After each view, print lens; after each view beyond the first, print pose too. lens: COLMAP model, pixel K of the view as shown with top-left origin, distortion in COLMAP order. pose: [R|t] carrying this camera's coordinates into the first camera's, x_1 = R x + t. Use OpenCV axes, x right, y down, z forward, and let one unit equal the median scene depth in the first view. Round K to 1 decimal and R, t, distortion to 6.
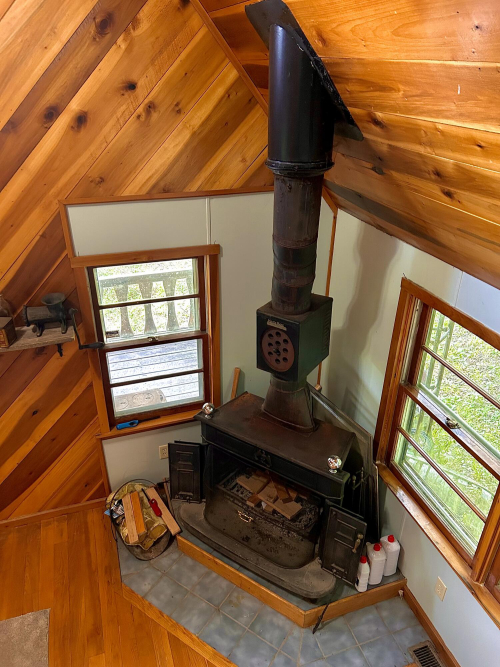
lens RADIAL K [[514.3, 0, 249.1], [0, 514.3, 337.8], [0, 0, 1]] dist [0.057378, -0.019907]
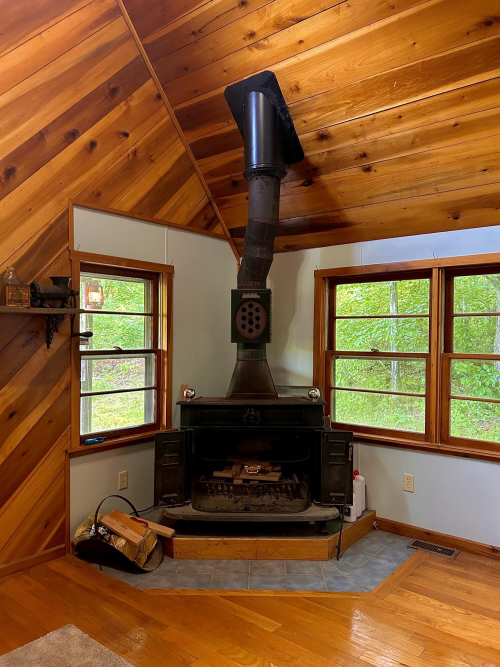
lens RADIAL K [[514.3, 0, 248.7], [0, 514.3, 337.2], [0, 0, 1]] dist [0.057378, -0.019907]
pose [[0.842351, -0.003700, 0.538917, -0.625159], [0.262134, 0.876530, -0.403709, 0.564723], [-0.470883, 0.481333, 0.739316, 0.079907]]
